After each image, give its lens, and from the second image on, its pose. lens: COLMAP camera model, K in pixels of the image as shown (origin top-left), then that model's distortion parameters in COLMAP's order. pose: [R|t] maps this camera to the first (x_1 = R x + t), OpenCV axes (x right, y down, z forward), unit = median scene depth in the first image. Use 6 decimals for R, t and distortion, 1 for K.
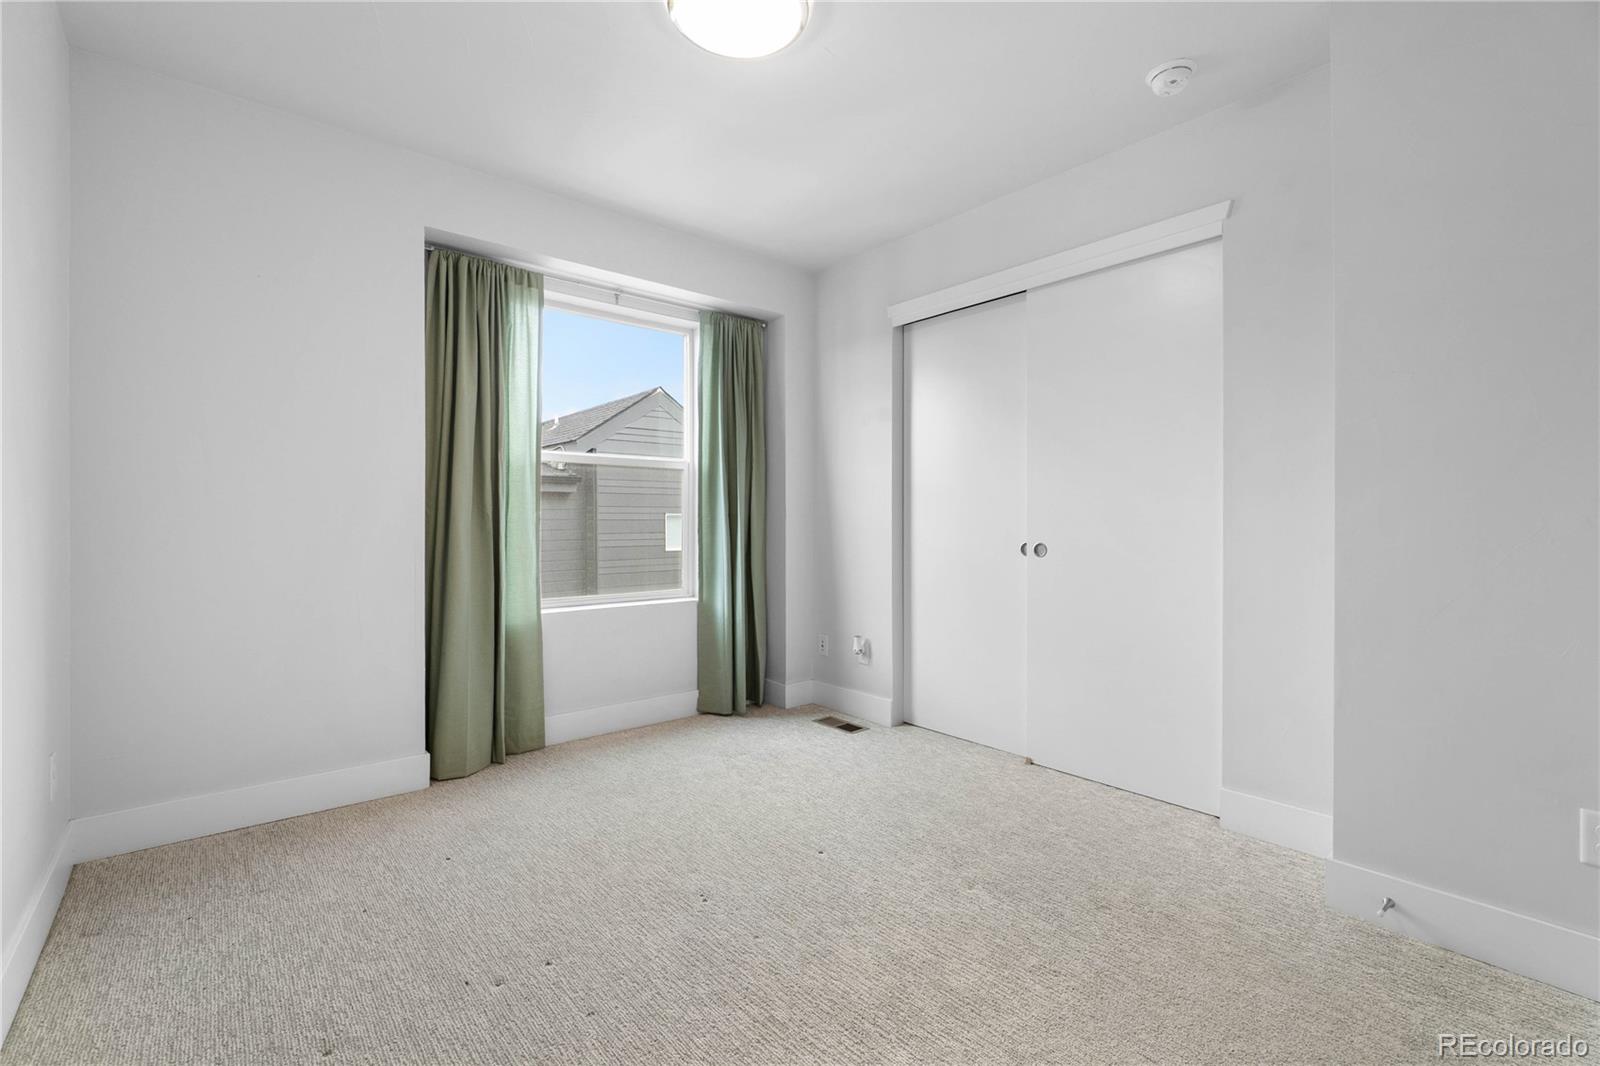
lens RADIAL K [[696.5, 0, 783.4], [0, 696.5, 522.1], [0, 0, 1]] dist [0.000477, 0.000178]
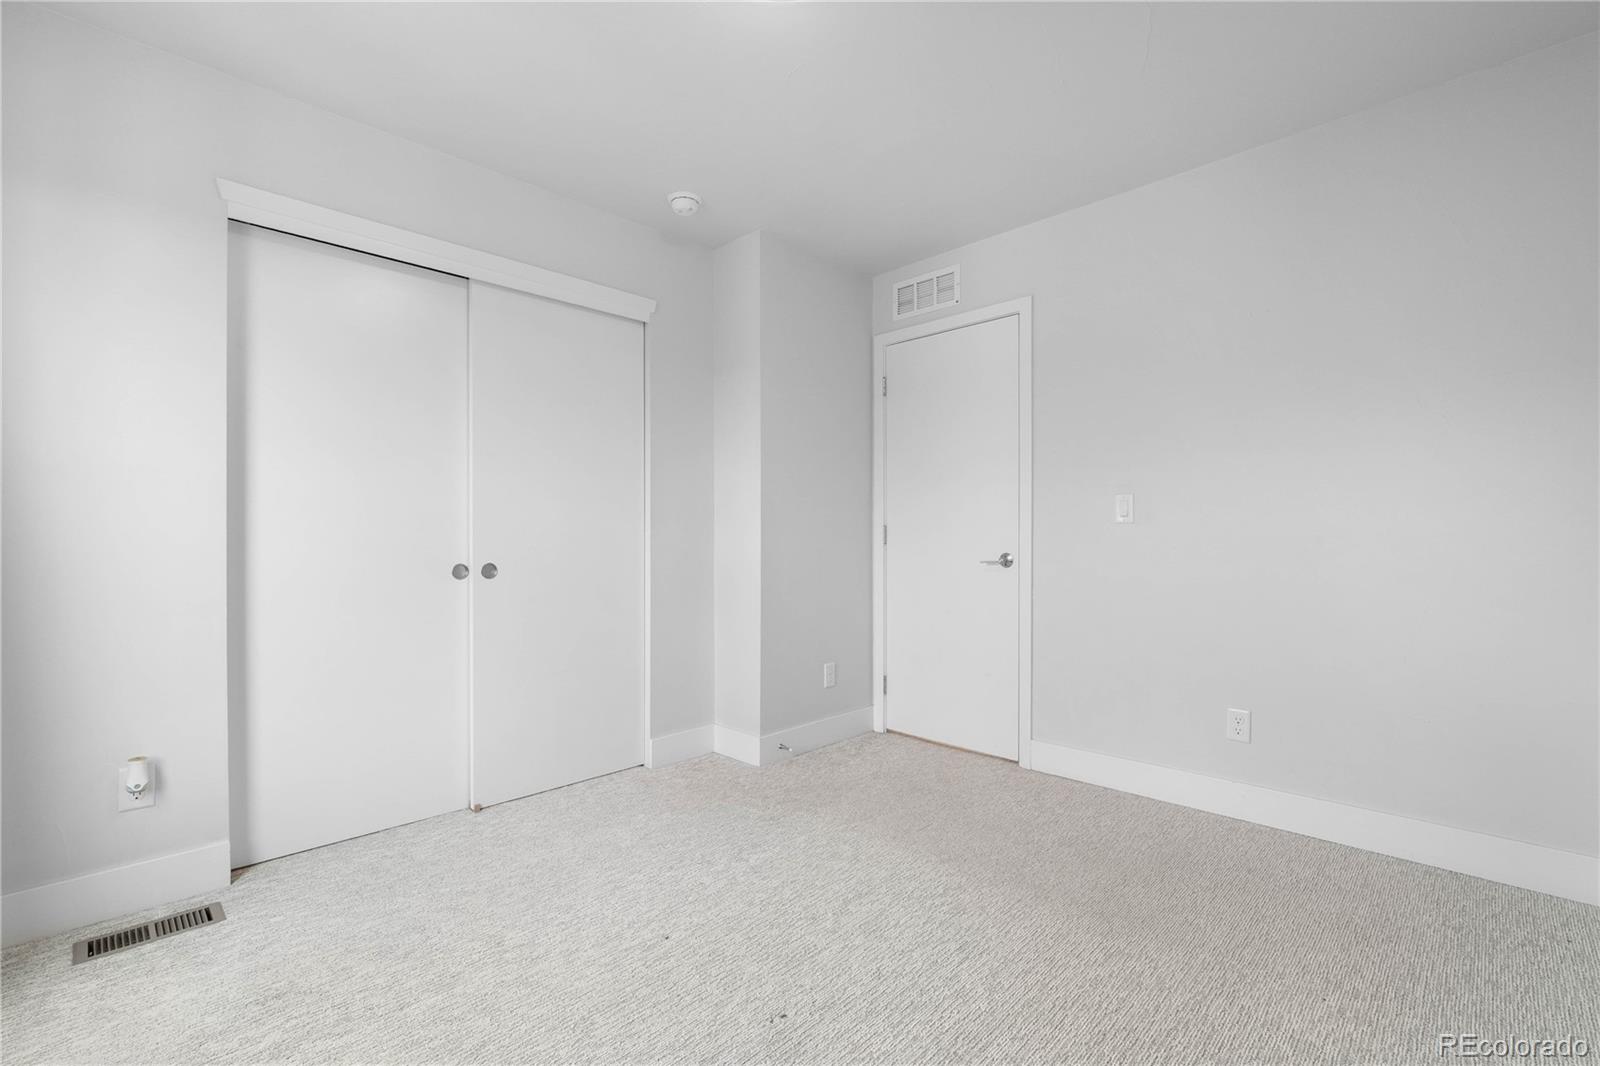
lens RADIAL K [[695.8, 0, 803.2], [0, 695.8, 540.1], [0, 0, 1]] dist [0.000528, 0.000505]
pose [[-0.097890, -0.003260, 0.995192, -0.600046], [0.005654, 0.999977, 0.003832, -0.001854], [-0.995181, 0.006002, -0.097869, 0.699235]]
